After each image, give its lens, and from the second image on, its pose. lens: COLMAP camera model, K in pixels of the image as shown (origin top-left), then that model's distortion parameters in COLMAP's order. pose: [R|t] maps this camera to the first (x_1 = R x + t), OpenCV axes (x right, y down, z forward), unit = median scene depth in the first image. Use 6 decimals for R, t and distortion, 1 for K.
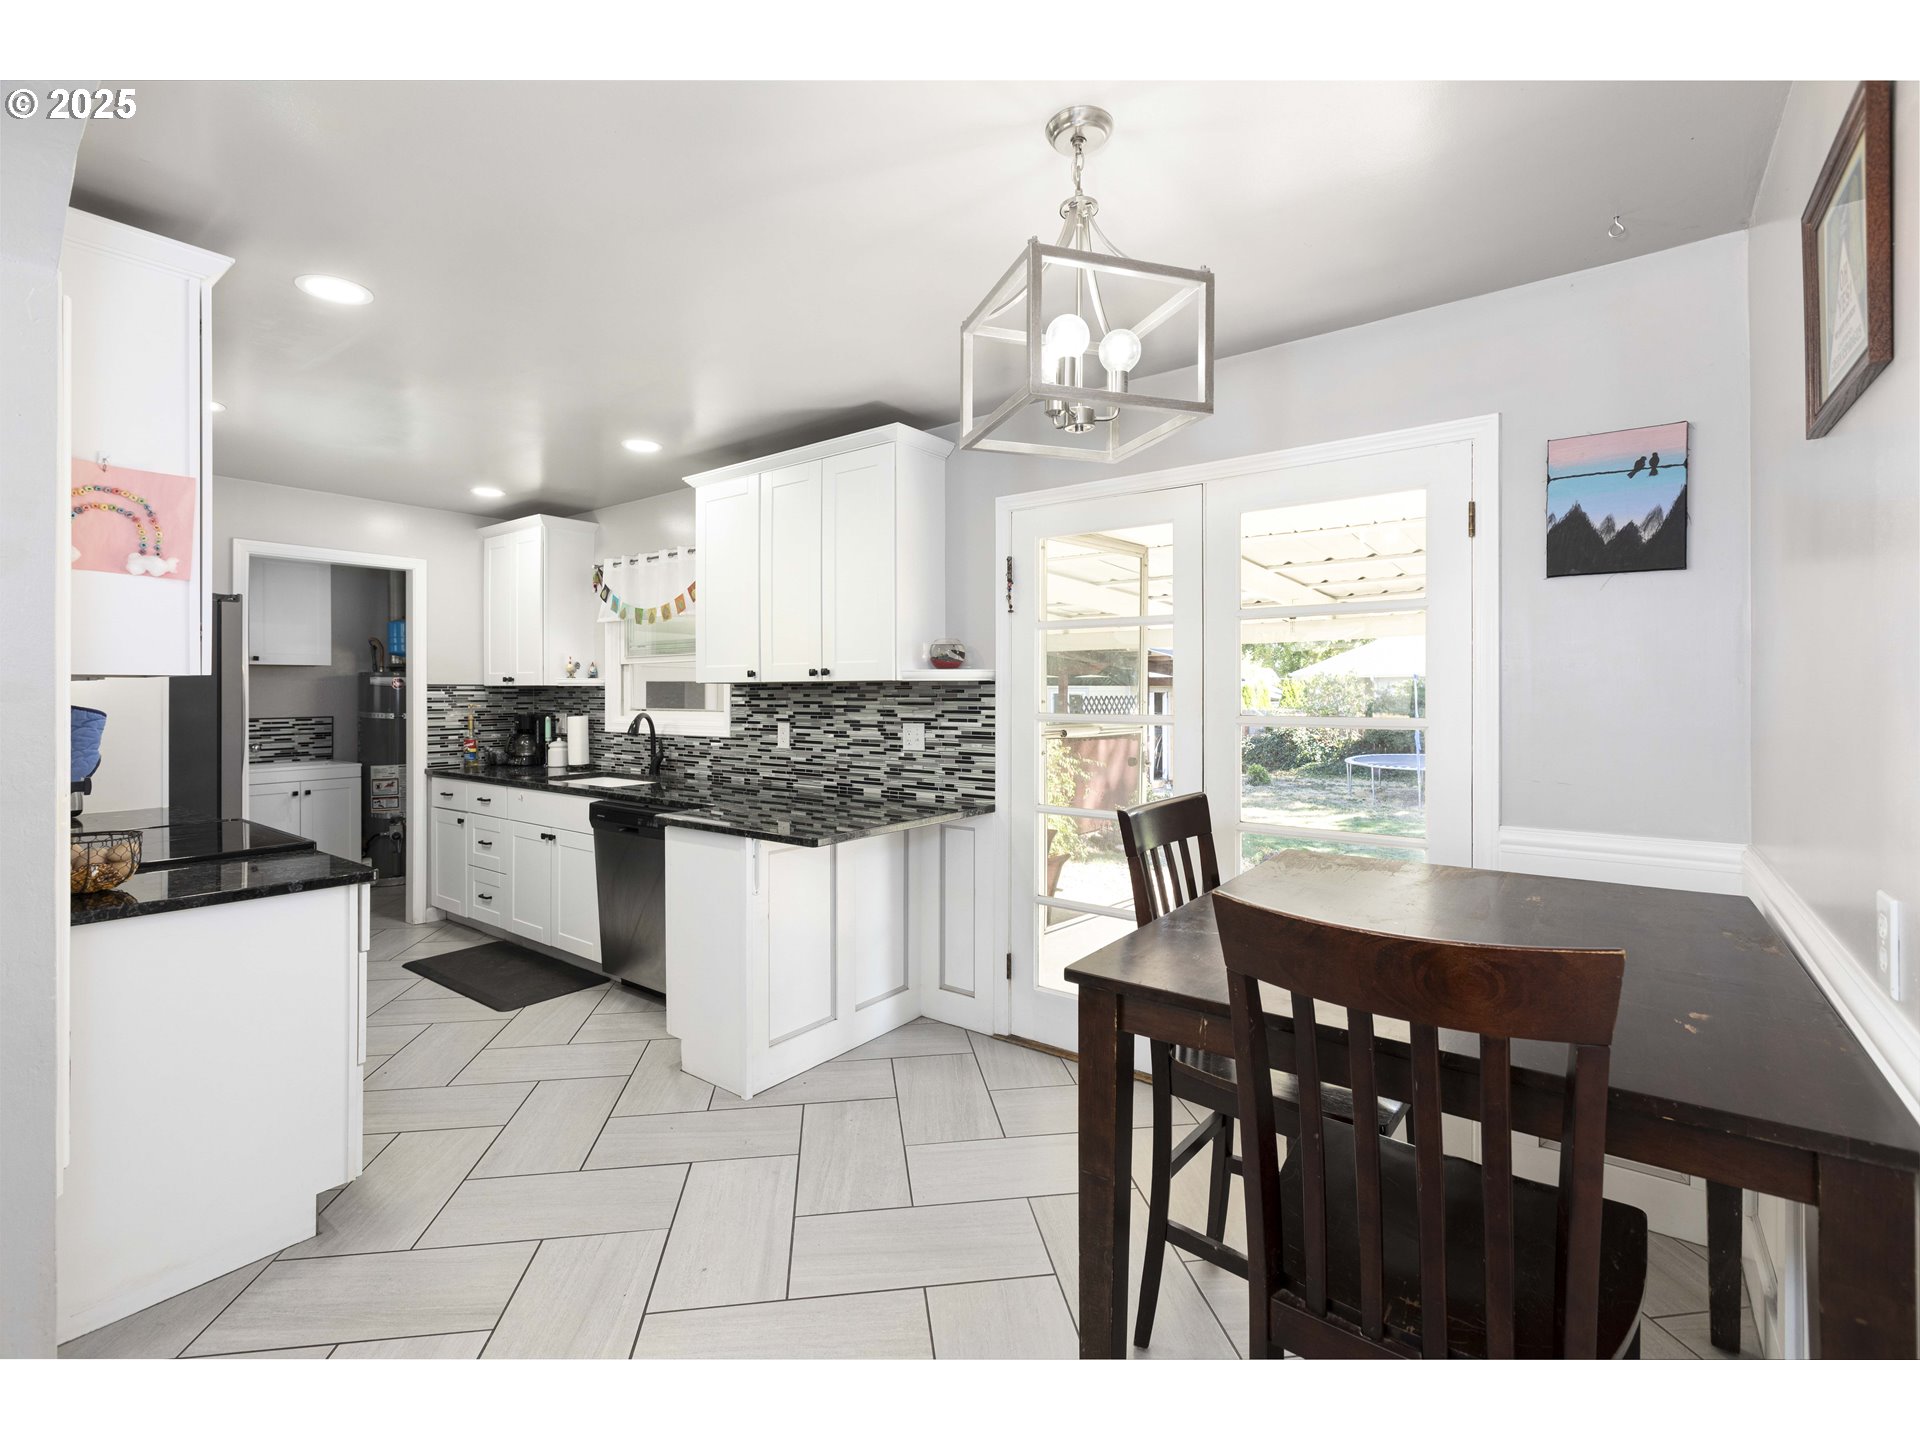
lens RADIAL K [[849.2, 0, 951.1], [0, 849.2, 692.2], [0, 0, 1]] dist [-0.001387, -0.000011]
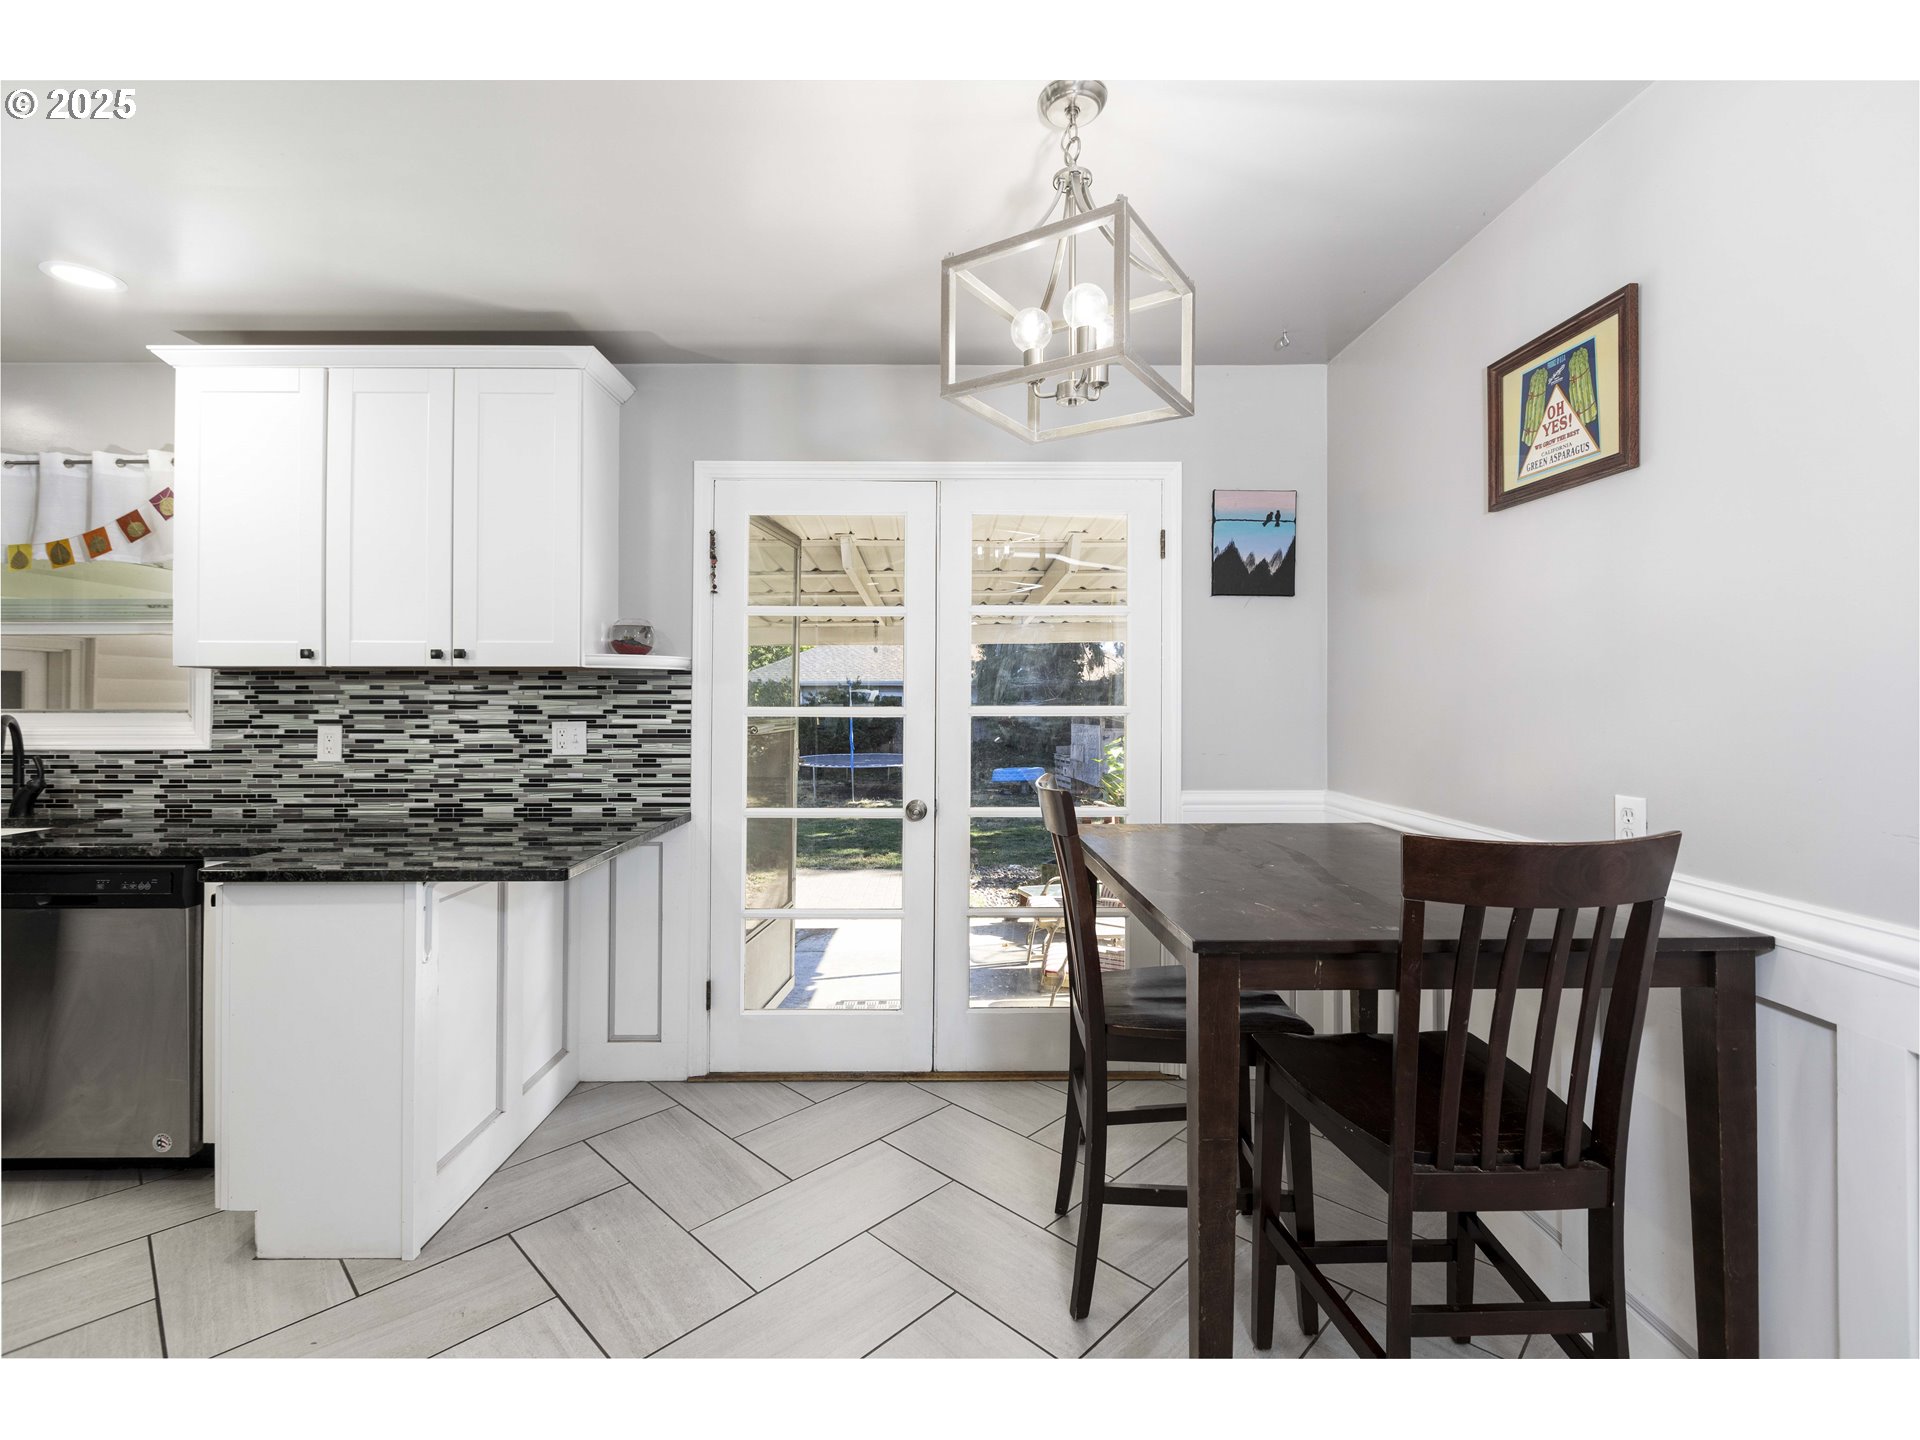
lens RADIAL K [[849.2, 0, 951.1], [0, 849.2, 692.2], [0, 0, 1]] dist [-0.001387, -0.000011]
pose [[0.791732, 0.007910, 0.610818, -0.250148], [-0.001868, 0.999943, -0.010527, 0.016488], [-0.610866, 0.007194, 0.791701, 0.136512]]
